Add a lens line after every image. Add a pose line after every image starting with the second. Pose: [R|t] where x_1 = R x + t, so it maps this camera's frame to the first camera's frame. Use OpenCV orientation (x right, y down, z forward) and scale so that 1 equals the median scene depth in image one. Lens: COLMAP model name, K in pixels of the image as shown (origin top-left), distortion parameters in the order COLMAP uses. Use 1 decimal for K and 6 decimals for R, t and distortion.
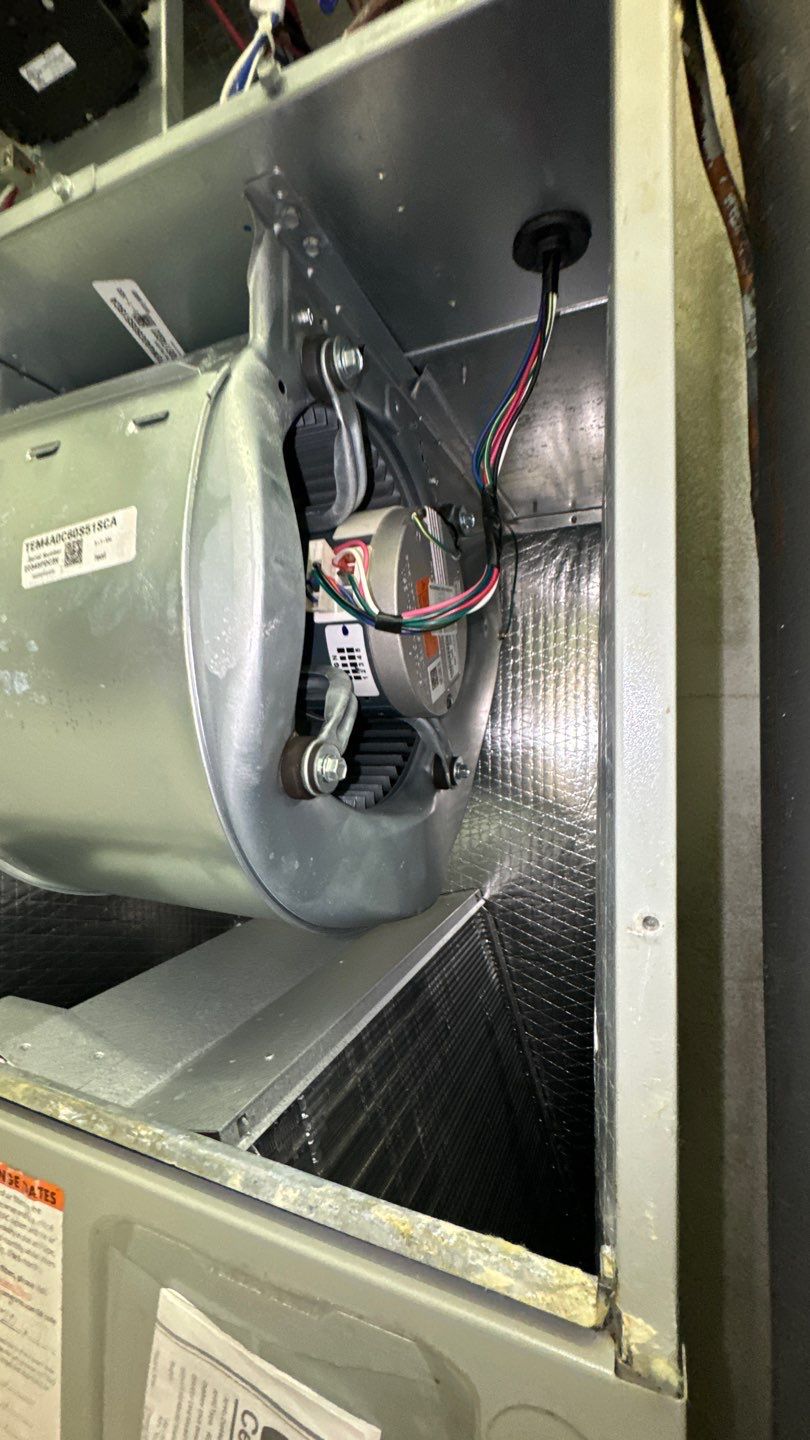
lens RADIAL K [[580.4, 0, 404.8], [0, 580.4, 717.5], [0, 0, 1]] dist [-0.002416, 0.000119]
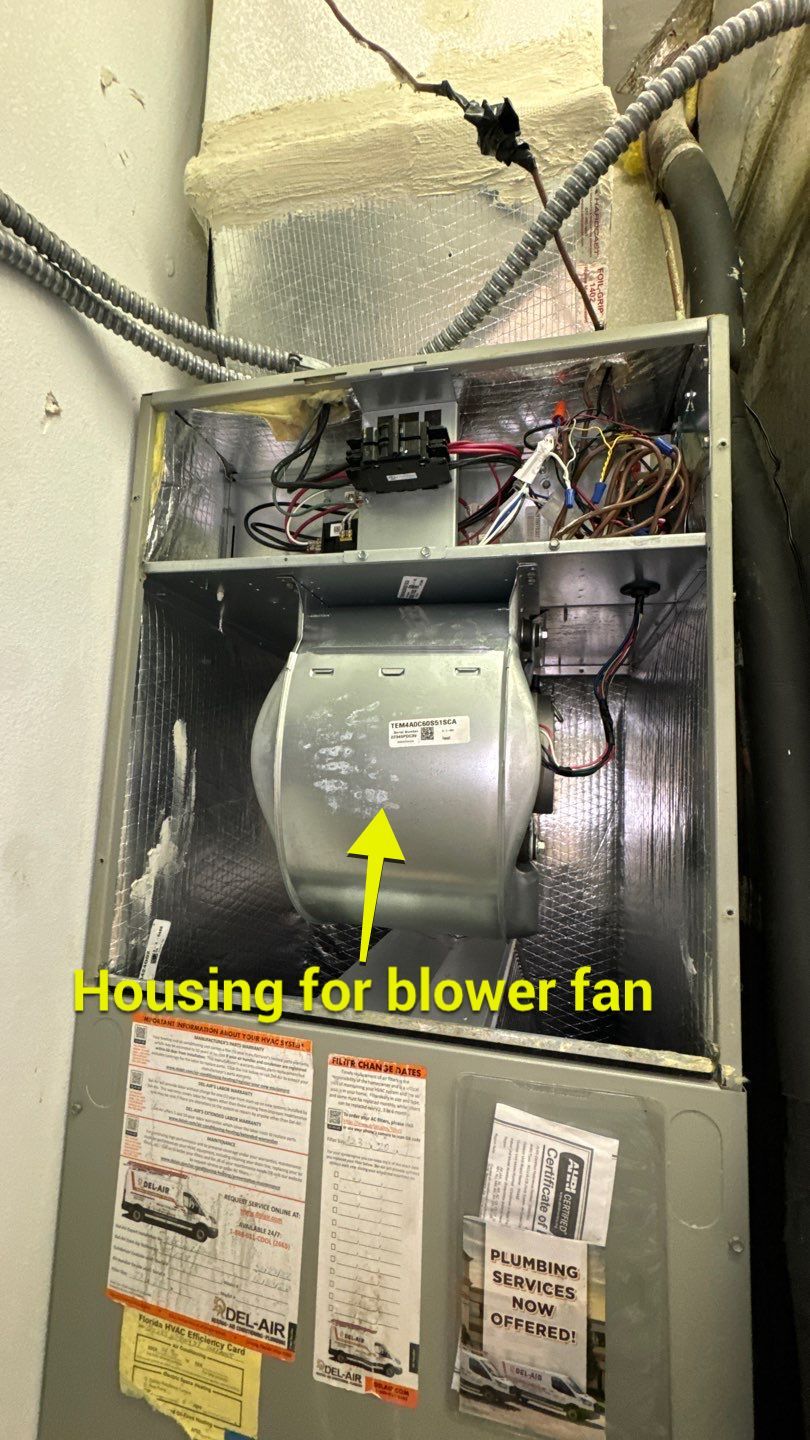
lens RADIAL K [[580.4, 0, 404.3], [0, 580.4, 717.6], [0, 0, 1]] dist [-0.002416, 0.000119]
pose [[0.985147, 0.057369, 0.161847, -1.016826], [-0.041256, 0.994008, -0.101218, -0.141396], [-0.166684, 0.093038, 0.981611, -0.971567]]
